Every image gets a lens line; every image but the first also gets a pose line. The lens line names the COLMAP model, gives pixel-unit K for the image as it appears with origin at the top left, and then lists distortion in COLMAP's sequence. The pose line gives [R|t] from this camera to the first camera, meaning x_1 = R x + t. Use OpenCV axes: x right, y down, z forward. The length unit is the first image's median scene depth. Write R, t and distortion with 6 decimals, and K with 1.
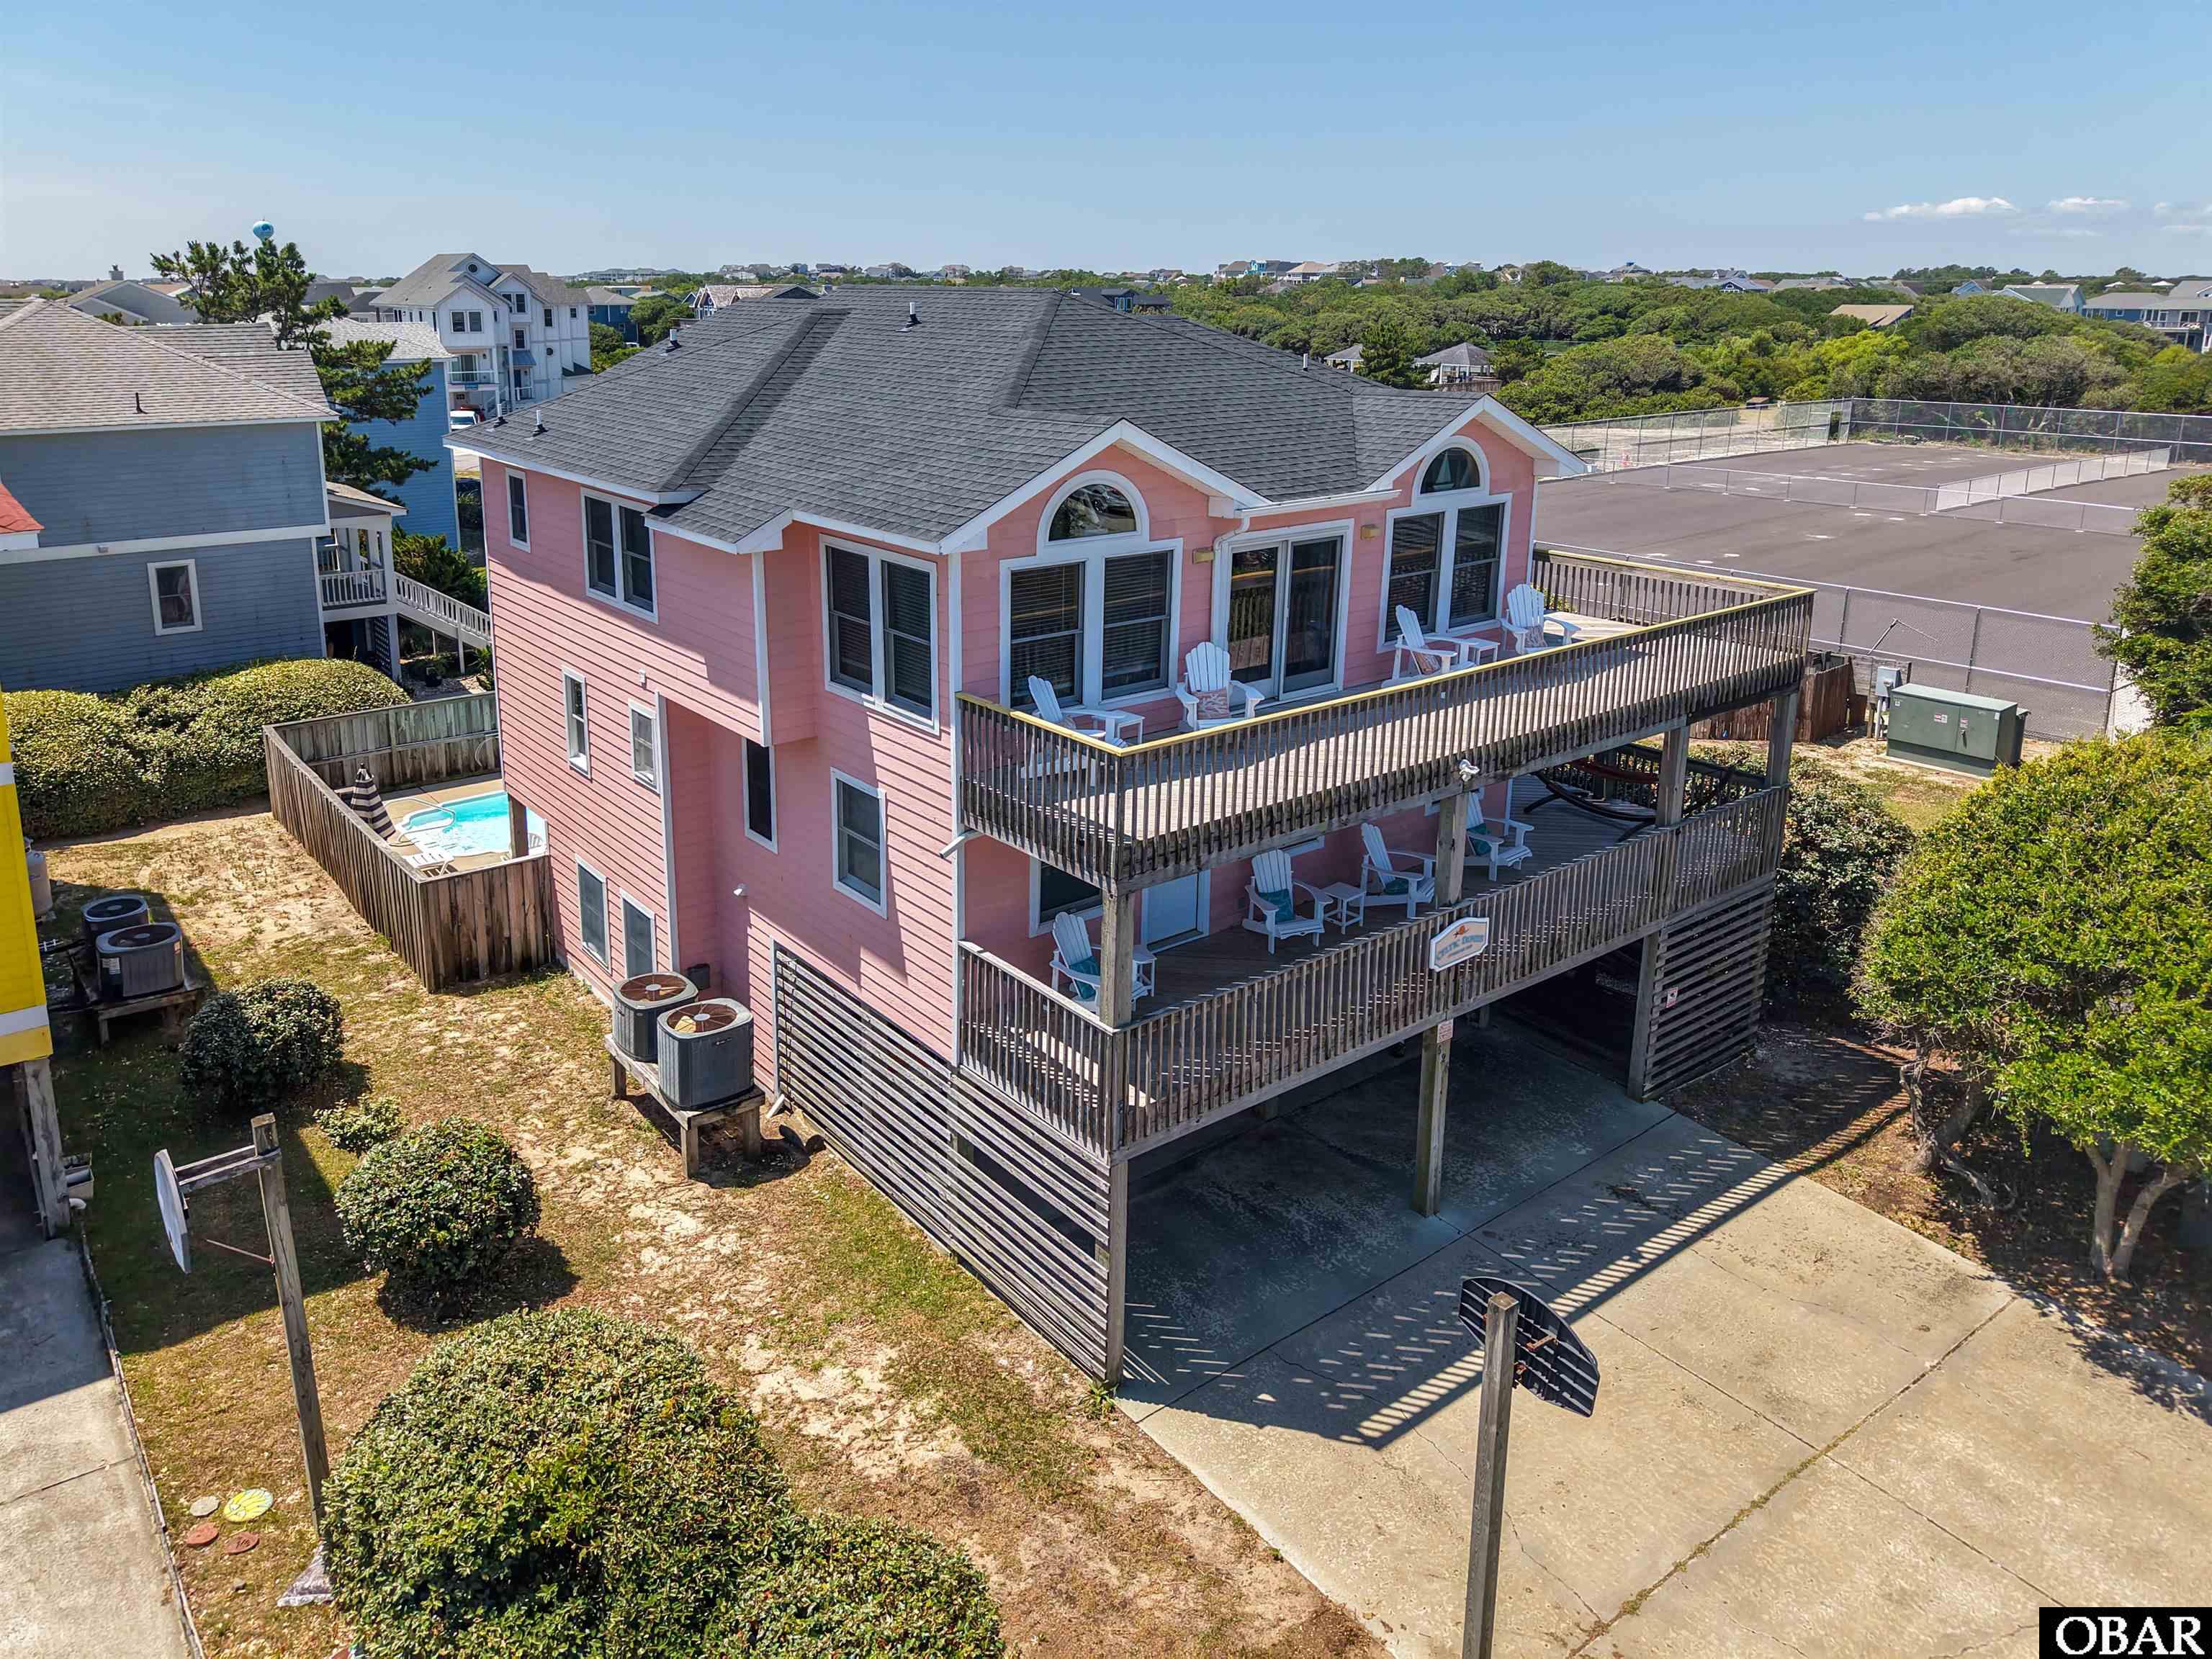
lens RADIAL K [[1539.6, 0, 1107.6], [0, 1539.6, 739.2], [0, 0, 1]] dist [0.009975, 0.001446]
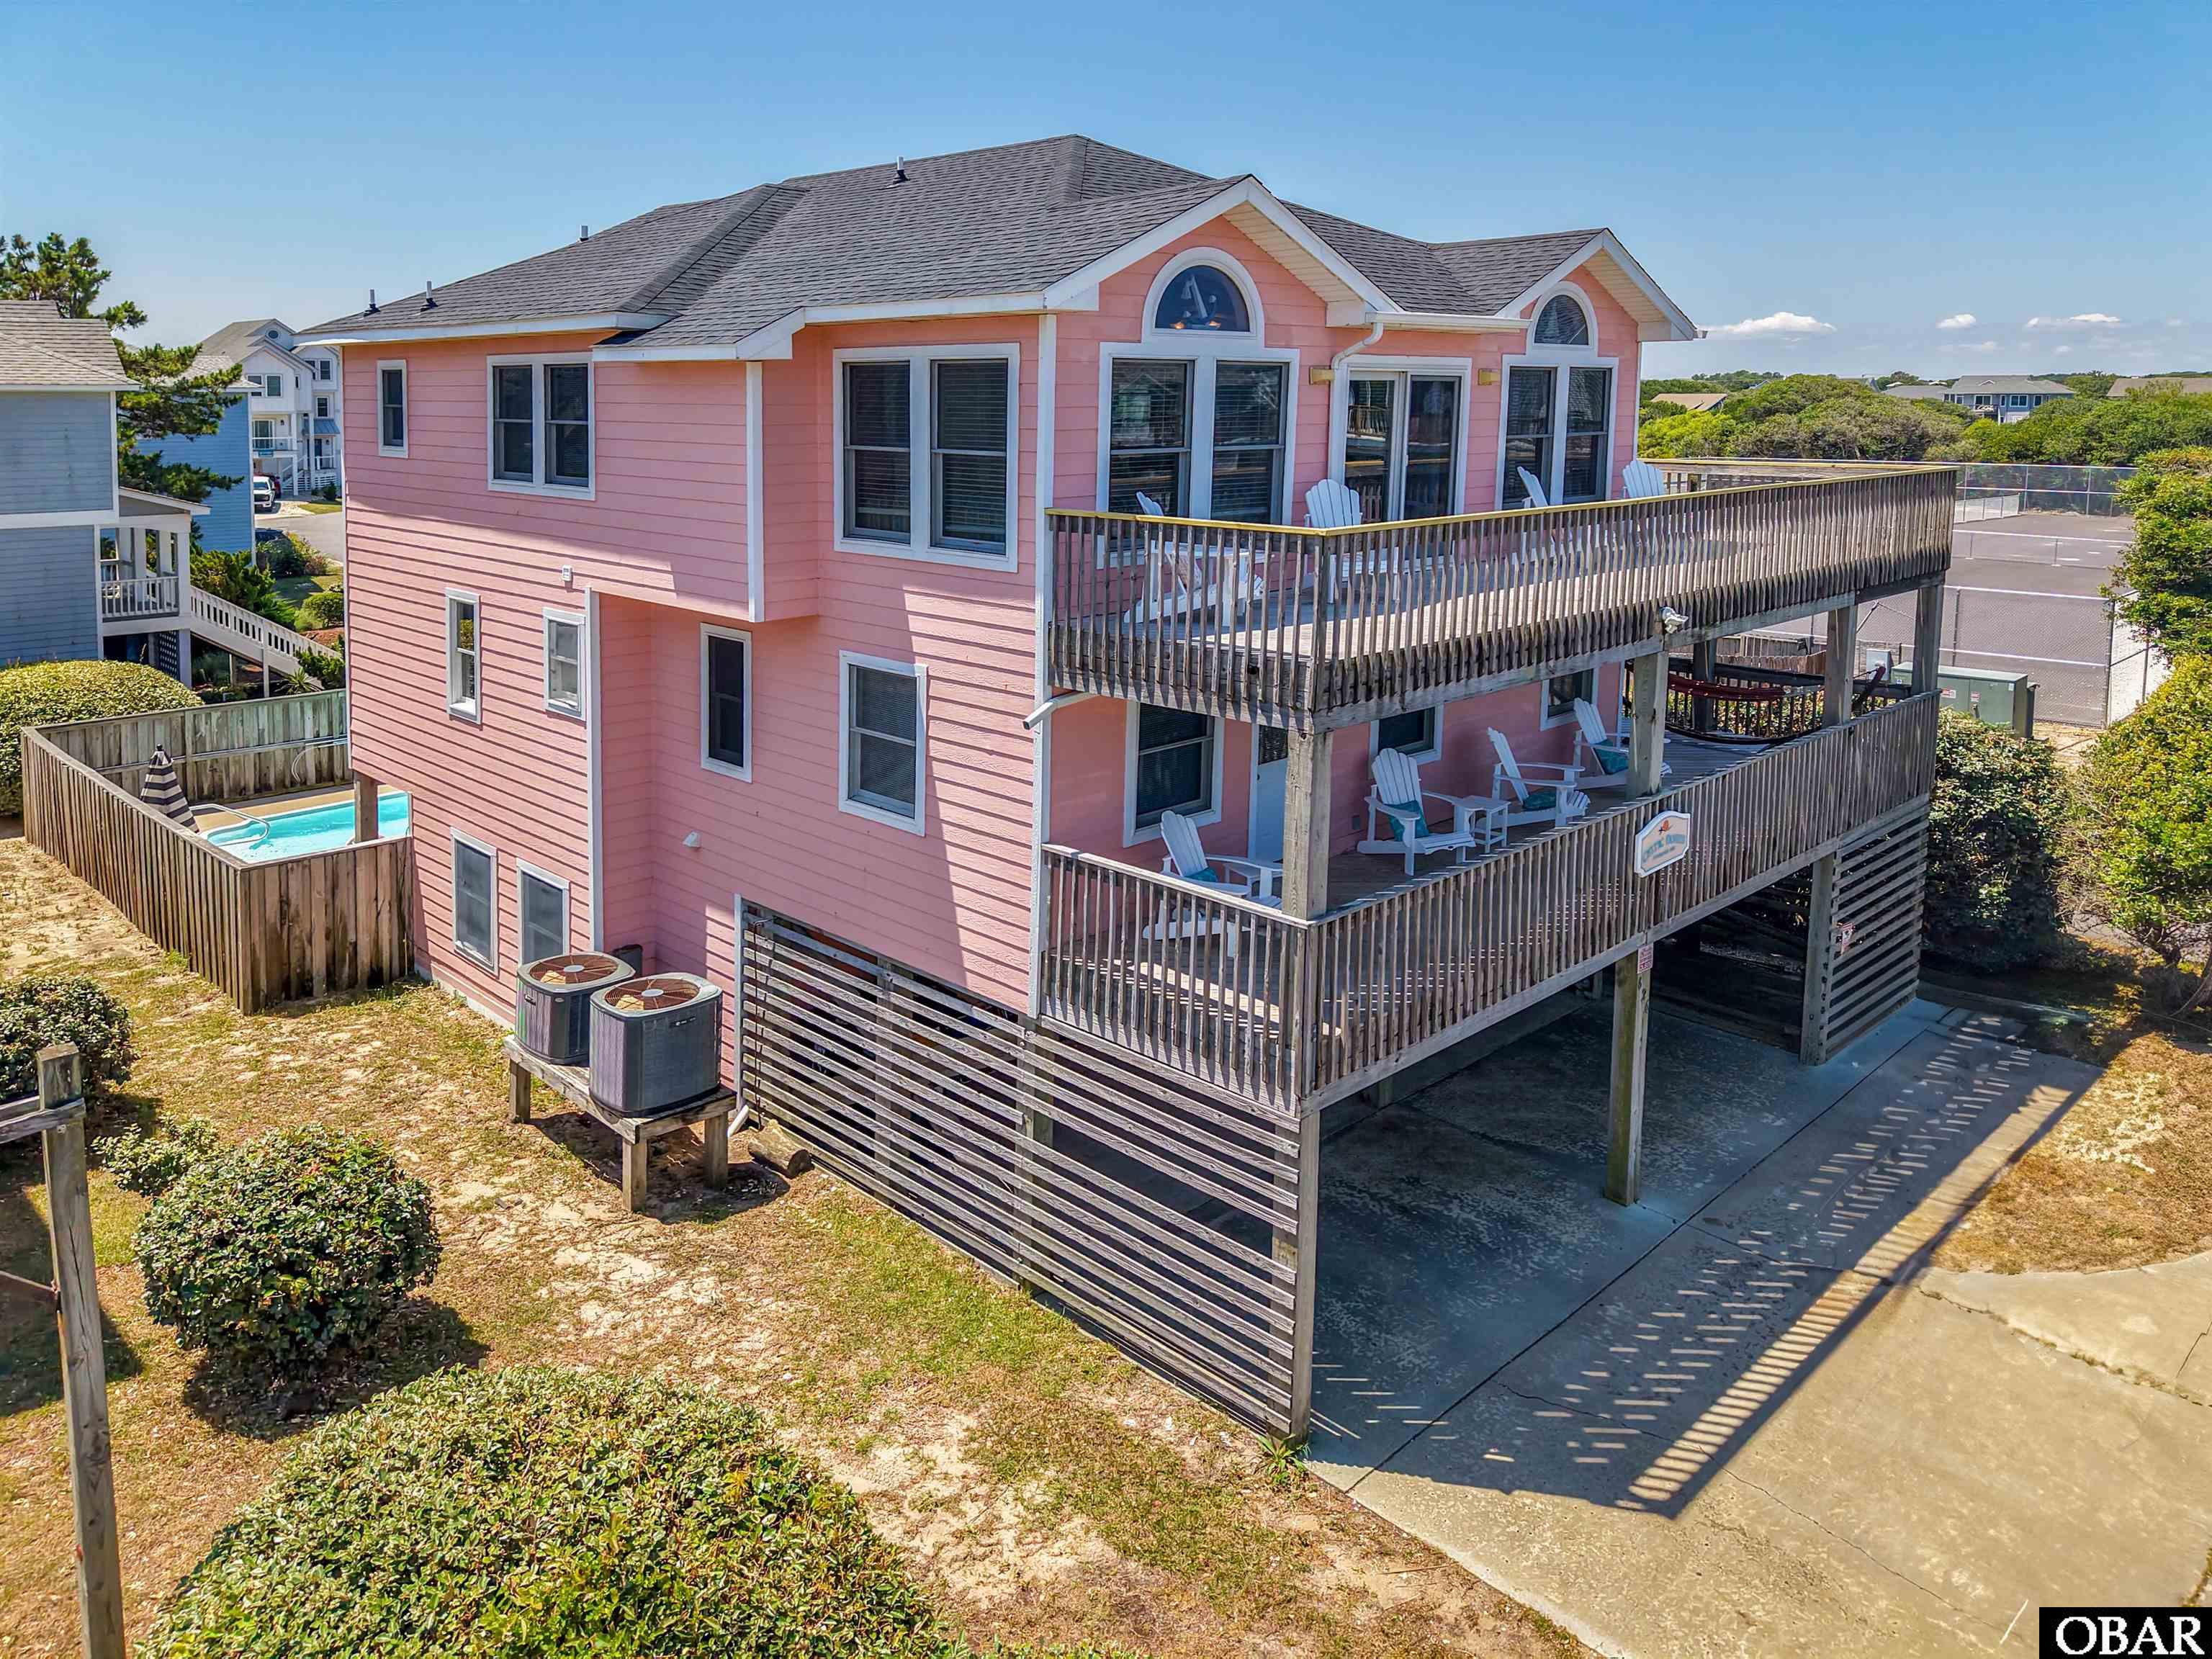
lens RADIAL K [[1552.8, 0, 1104.2], [0, 1552.8, 663.1], [0, 0, 1]] dist [0.004221, 0.031947]
pose [[0.992872, -0.001416, 0.119176, -0.139758], [0.015626, 0.992845, -0.118383, 0.118311], [-0.118156, 0.119402, 0.985790, 0.209314]]
